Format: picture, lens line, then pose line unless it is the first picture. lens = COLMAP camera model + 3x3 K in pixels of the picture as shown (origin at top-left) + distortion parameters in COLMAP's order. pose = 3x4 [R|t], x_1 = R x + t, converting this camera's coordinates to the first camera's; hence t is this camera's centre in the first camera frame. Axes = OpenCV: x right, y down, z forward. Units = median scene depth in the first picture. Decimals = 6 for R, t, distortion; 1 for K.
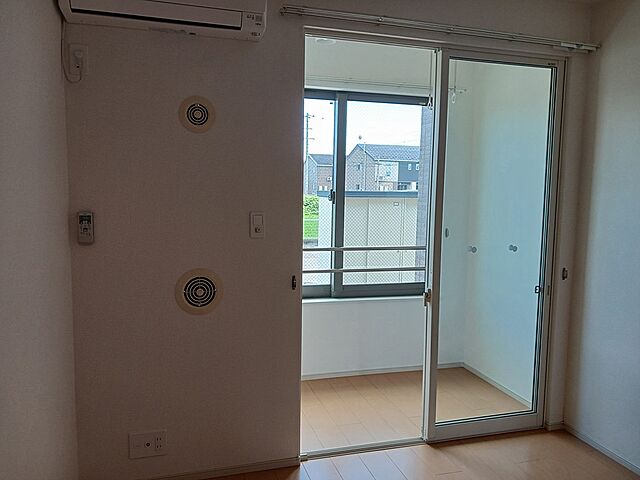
lens RADIAL K [[500.3, 0, 320.0], [0, 500.3, 240.0], [0, 0, 1]] dist [-0.012699, -0.010584]
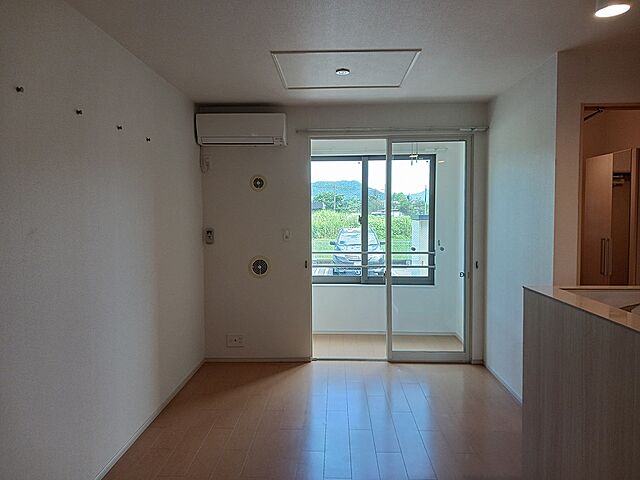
lens RADIAL K [[500.3, 0, 320.0], [0, 500.3, 240.0], [0, 0, 1]] dist [-0.012699, -0.010584]
pose [[0.949945, -0.006185, -0.312356, 0.579776], [-0.009739, 0.998732, -0.049392, 0.081822], [0.312265, 0.049962, 0.948680, -0.802898]]
